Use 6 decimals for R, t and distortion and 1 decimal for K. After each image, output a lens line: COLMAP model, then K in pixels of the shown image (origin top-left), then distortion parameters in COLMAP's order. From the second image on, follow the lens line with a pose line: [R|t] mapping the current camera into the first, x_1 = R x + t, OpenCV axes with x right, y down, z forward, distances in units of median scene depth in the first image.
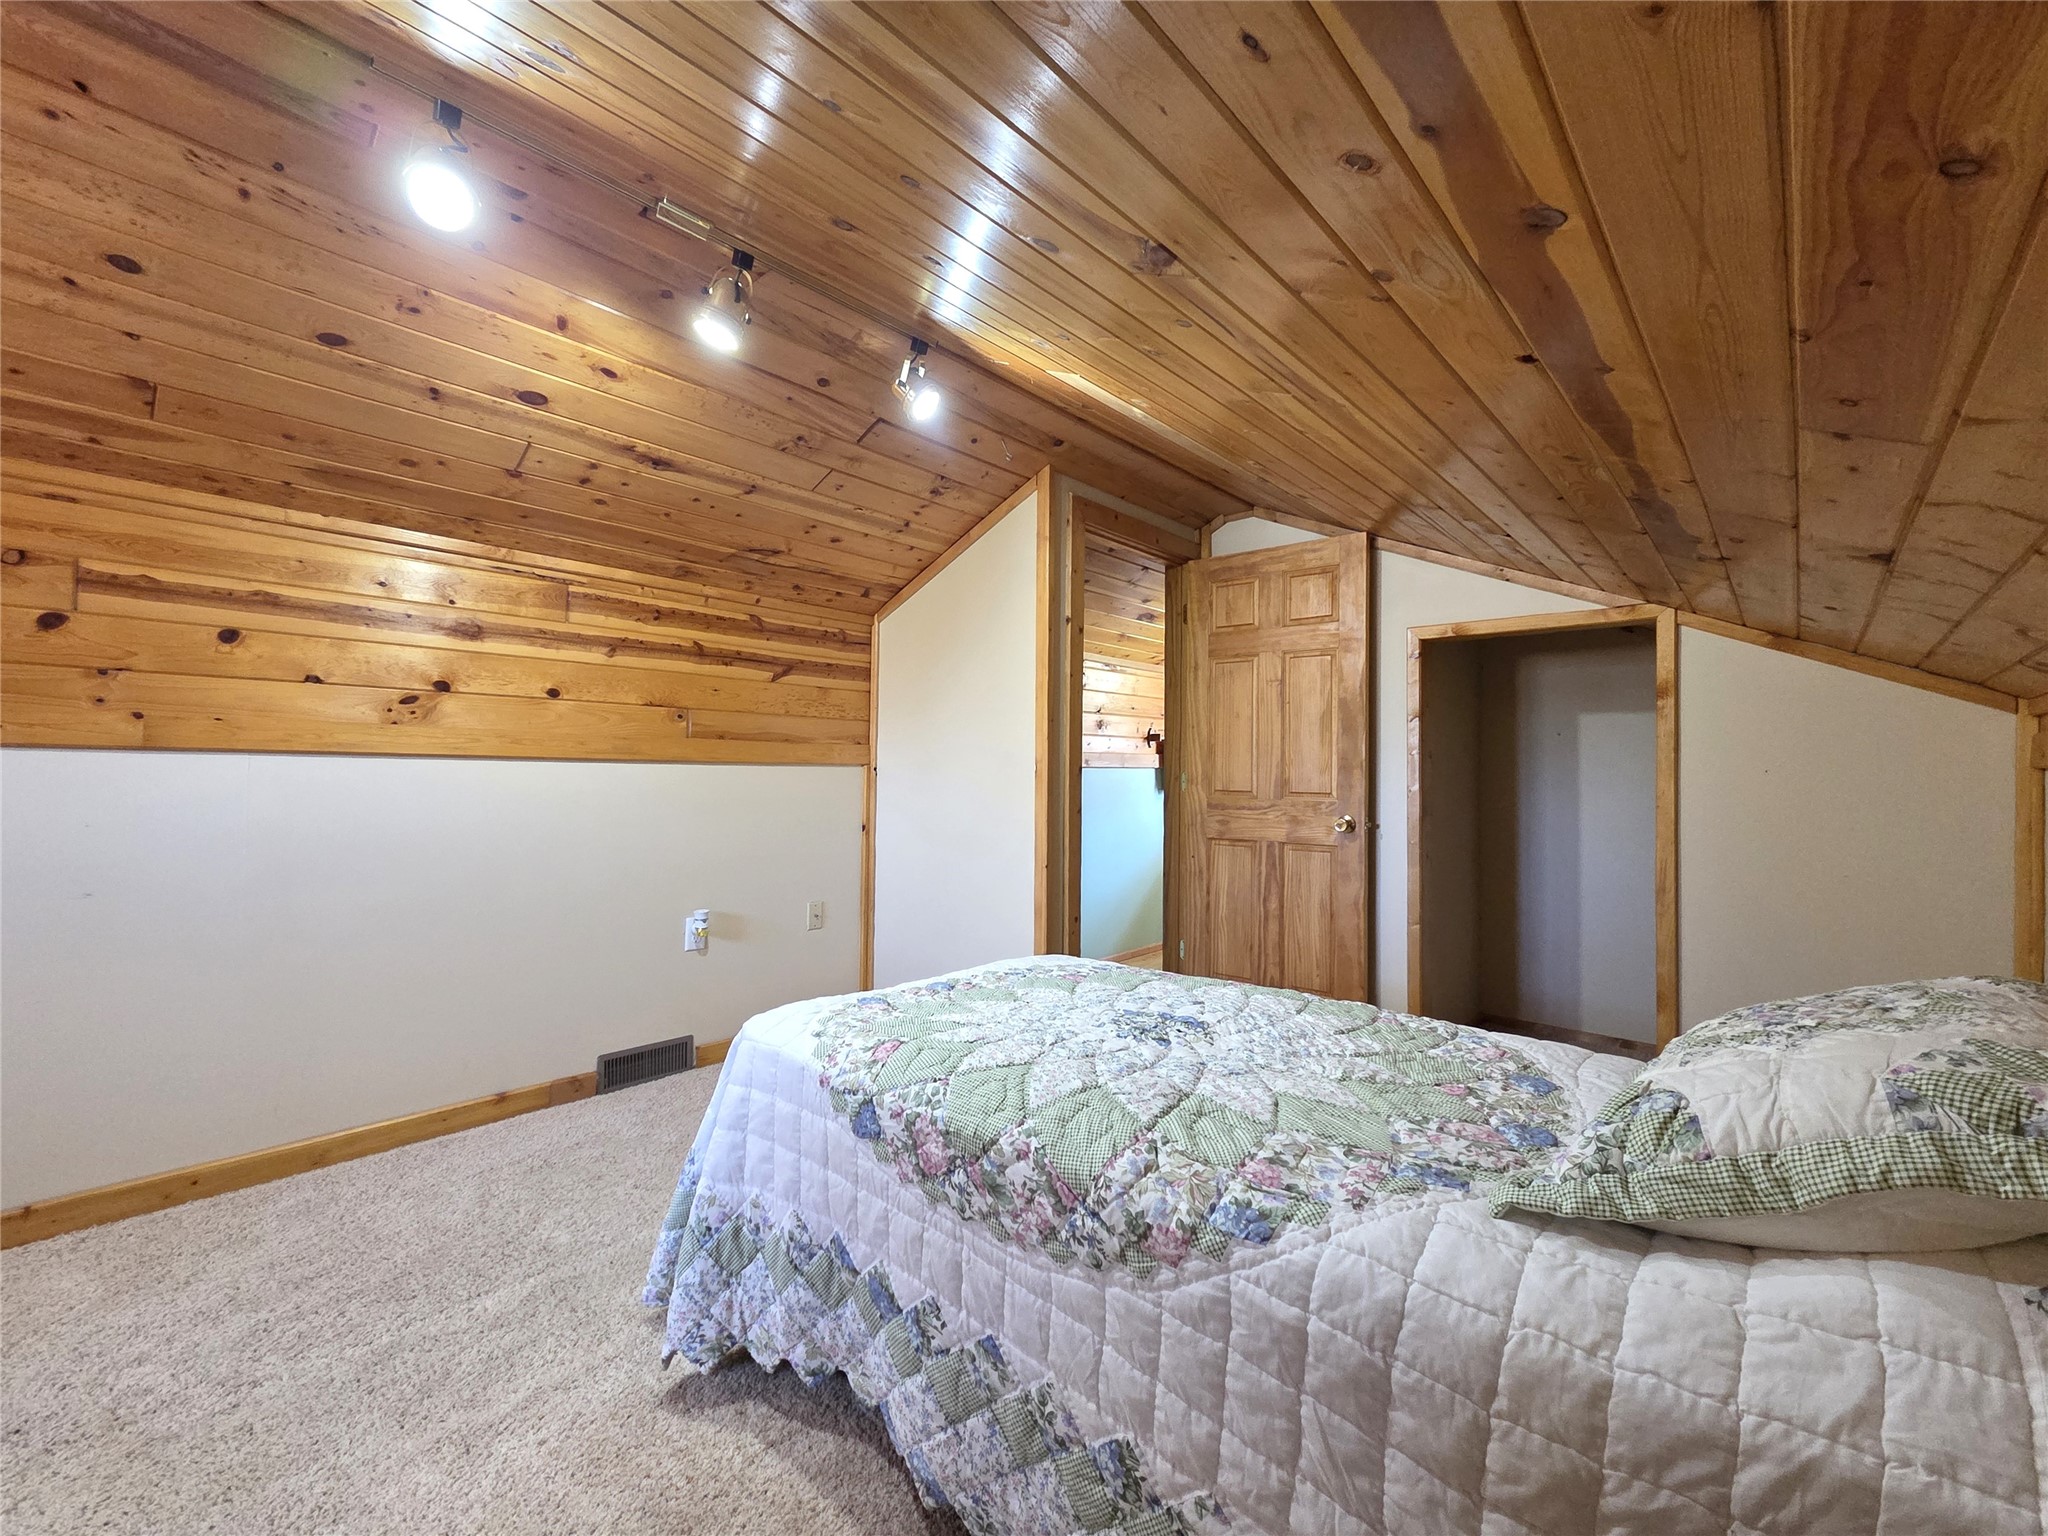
lens RADIAL K [[842.9, 0, 1012.9], [0, 842.9, 759.8], [0, 0, 1]] dist [0.001596, -0.000878]
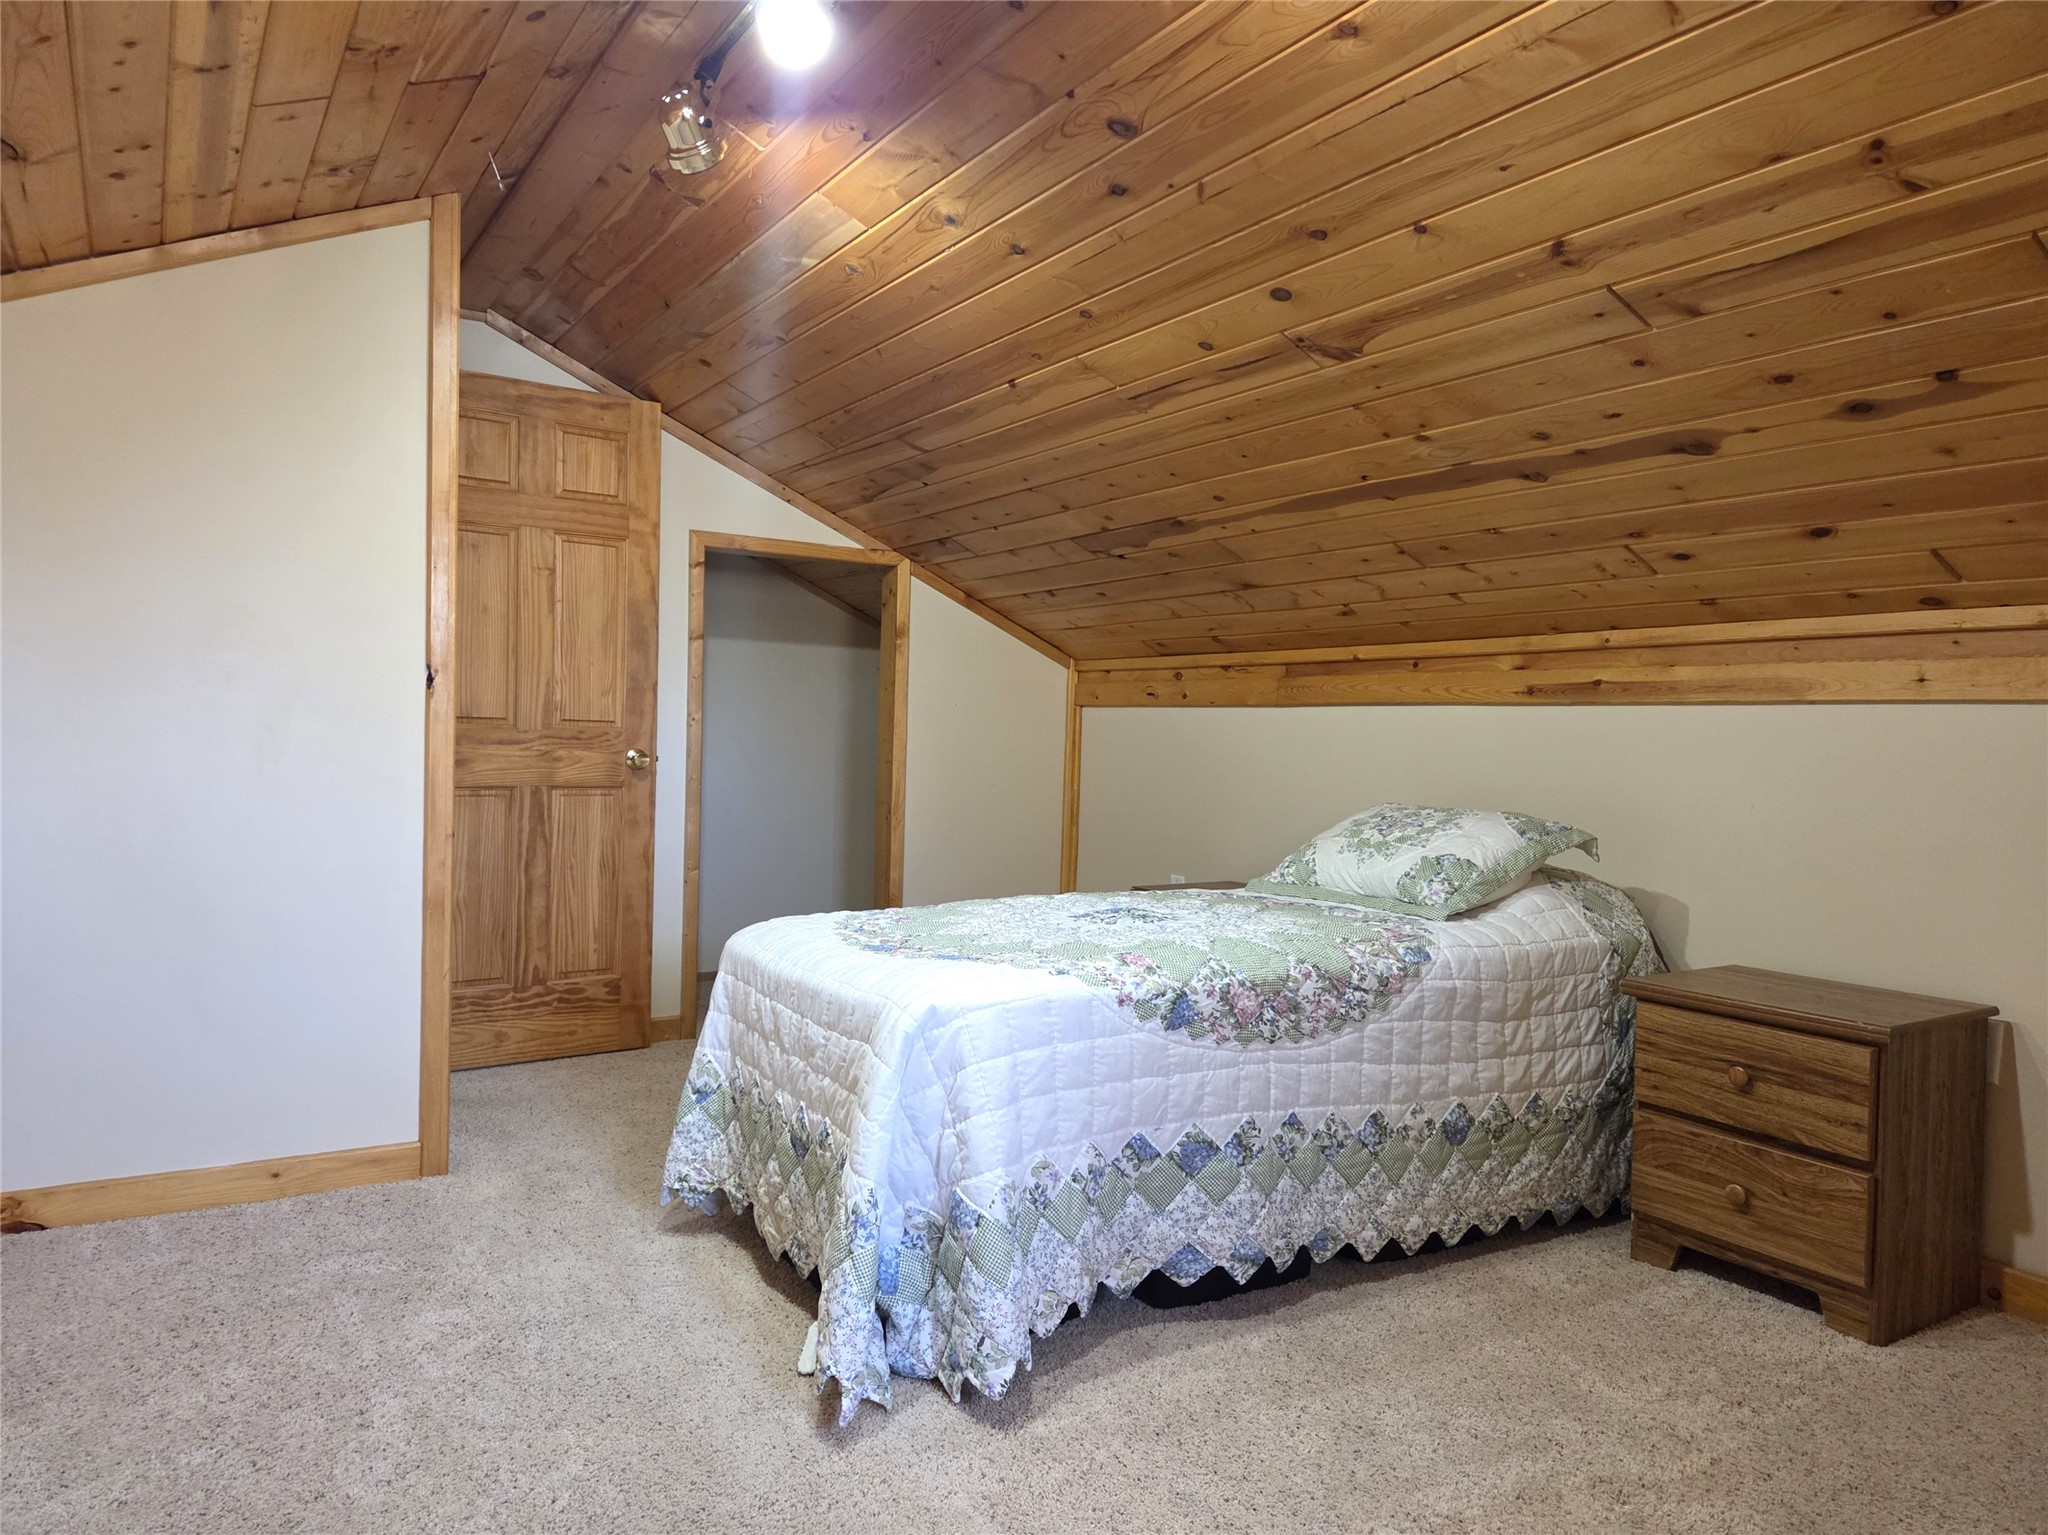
lens RADIAL K [[1394.1, 0, 962.9], [0, 1394.1, 775.6], [0, 0, 1]] dist [0.076271, -0.084856]
pose [[0.286489, -0.034729, 0.957454, -2.141204], [-0.038672, 0.998109, 0.047775, 0.038079], [-0.957303, -0.050714, 0.284605, 0.805133]]
